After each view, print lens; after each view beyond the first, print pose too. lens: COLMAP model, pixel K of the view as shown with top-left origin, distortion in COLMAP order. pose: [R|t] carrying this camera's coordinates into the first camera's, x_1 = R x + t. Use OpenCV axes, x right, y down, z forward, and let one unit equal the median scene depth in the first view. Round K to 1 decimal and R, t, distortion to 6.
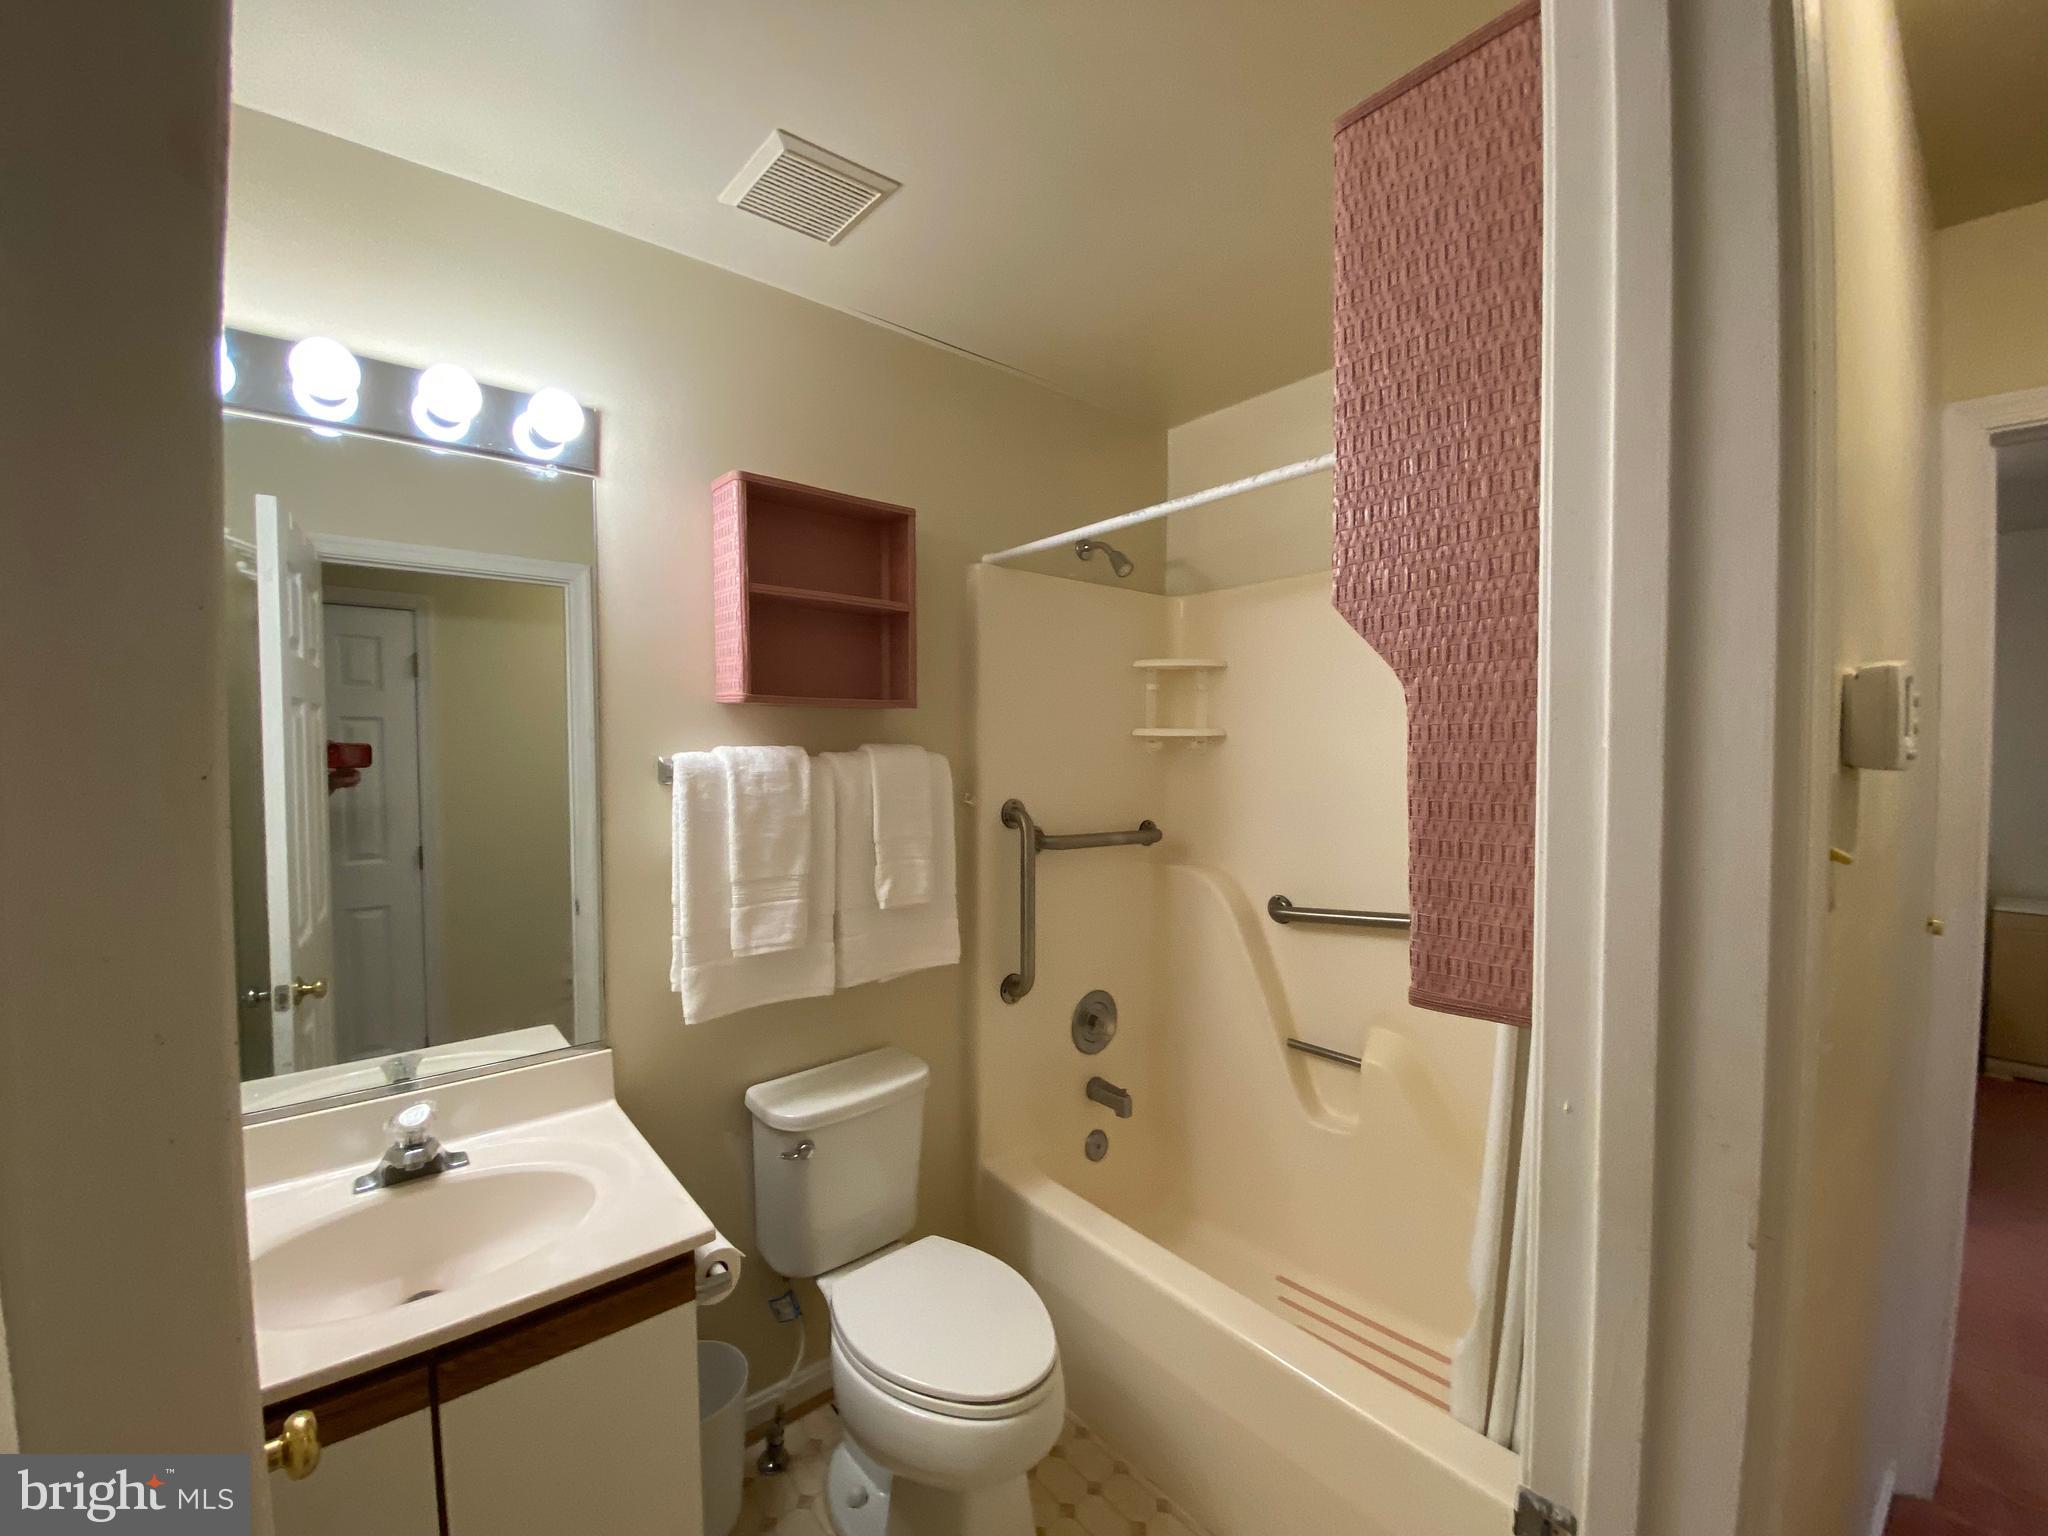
lens RADIAL K [[822.8, 0, 1016.3], [0, 822.8, 770.6], [0, 0, 1]] dist [0.039624, -0.027725]
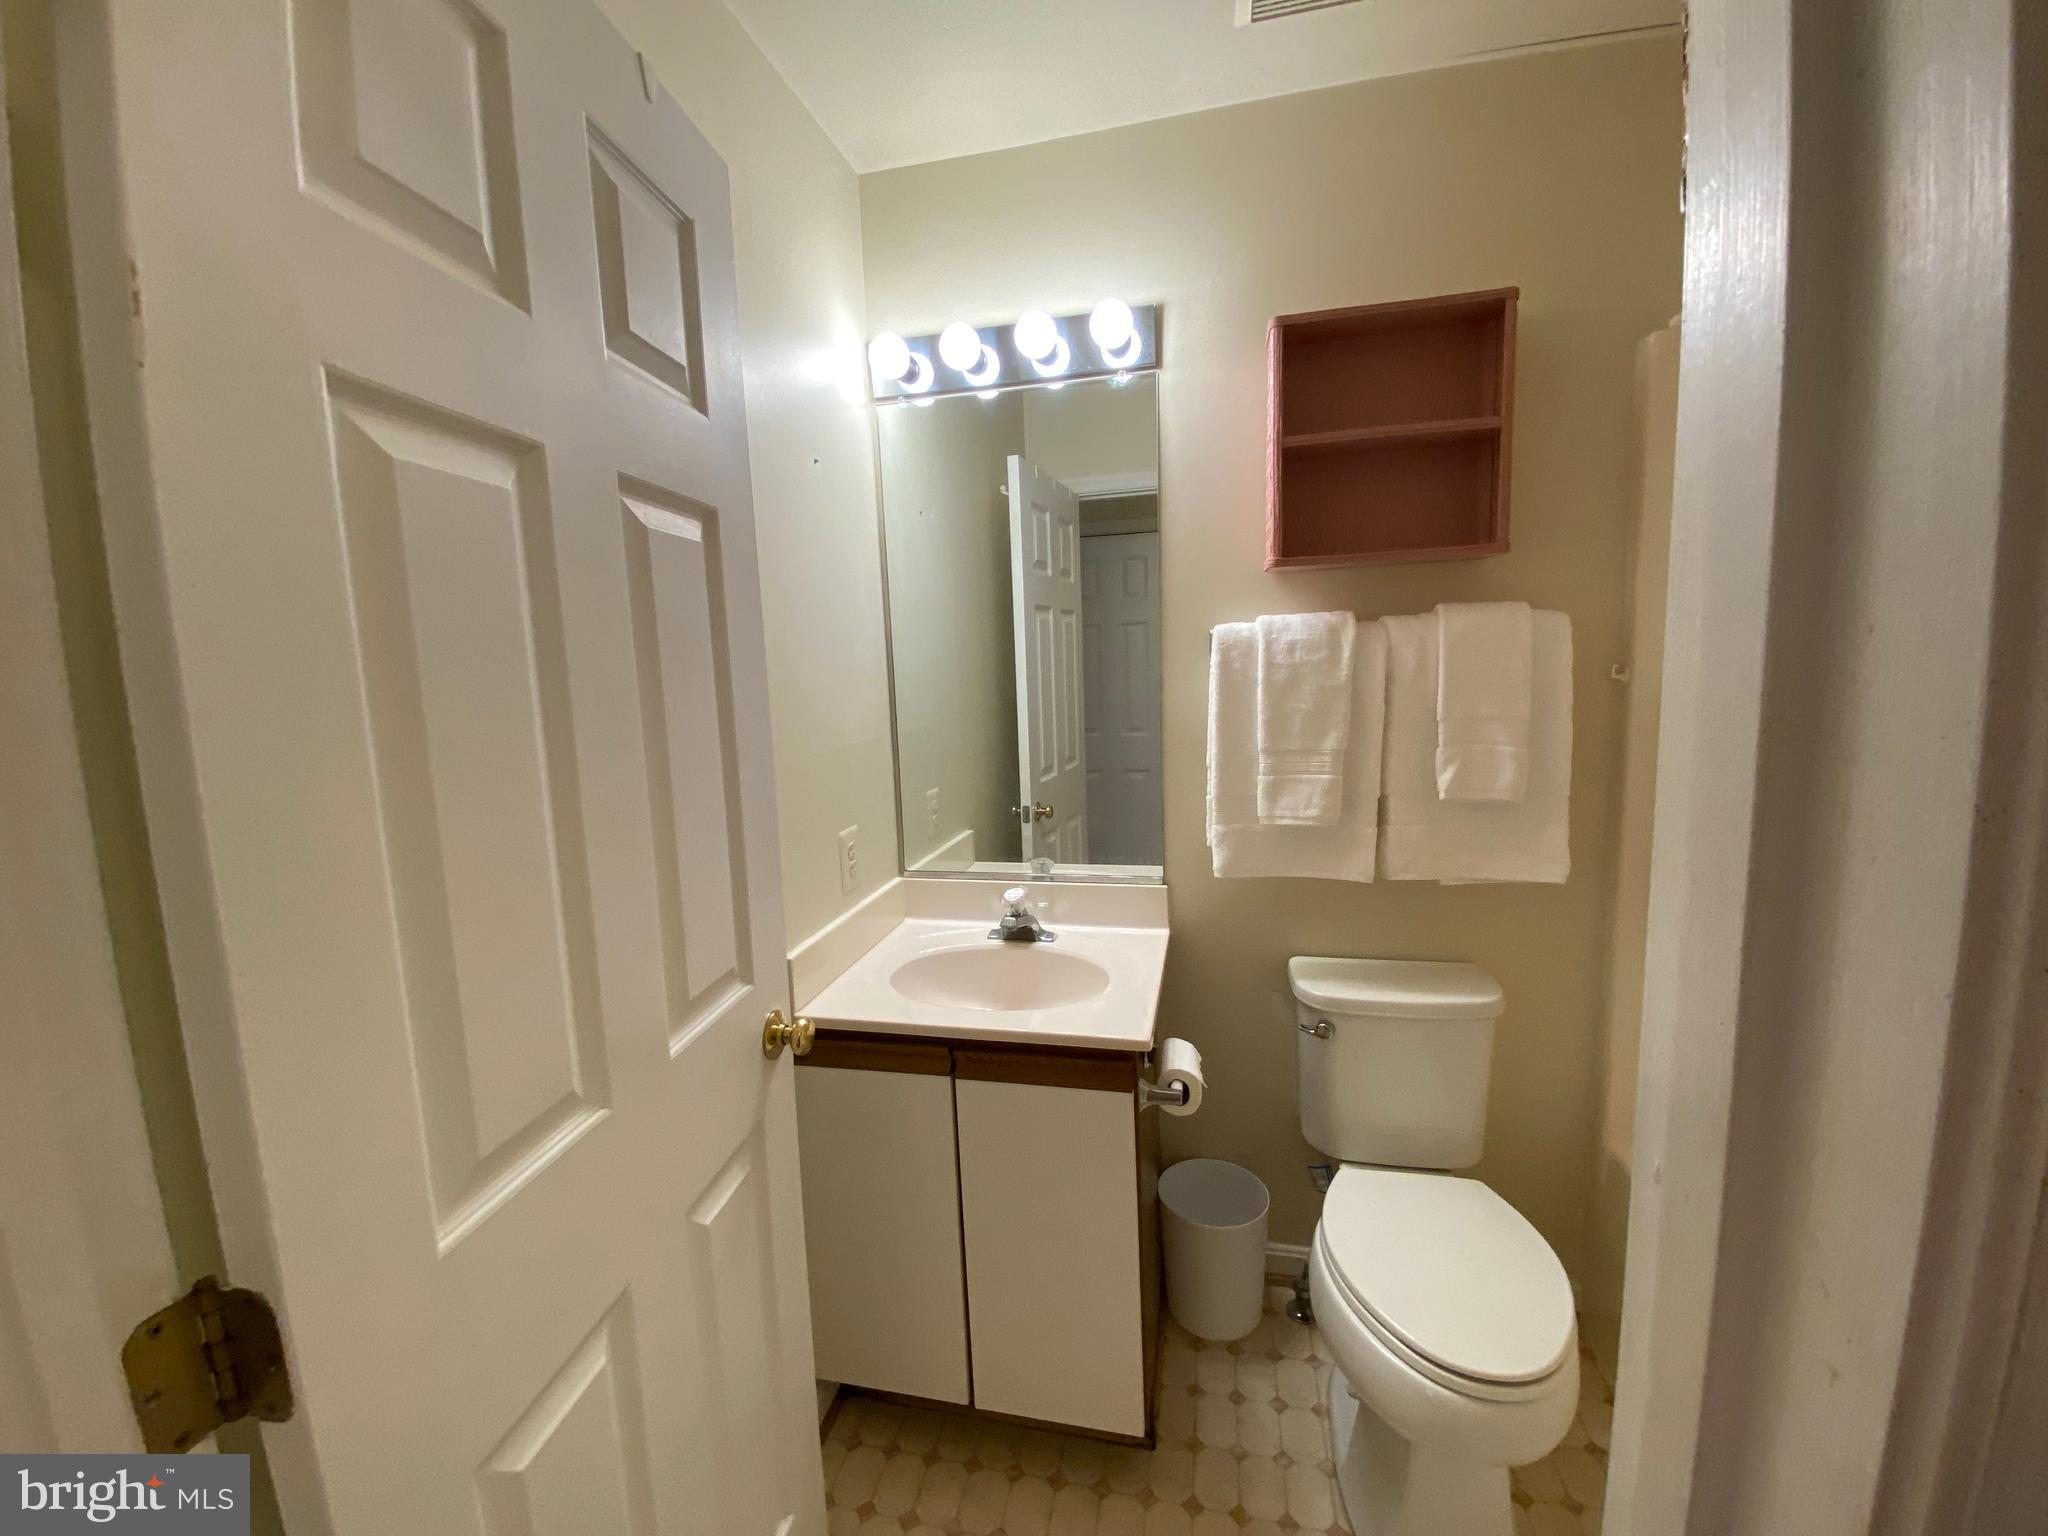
lens RADIAL K [[822.8, 0, 1016.3], [0, 822.8, 770.6], [0, 0, 1]] dist [0.039624, -0.027725]
pose [[0.612457, 0.083548, -0.786076, 0.258856], [0.009886, 0.993512, 0.113298, 0.040340], [0.790442, -0.077161, 0.607658, 0.142645]]
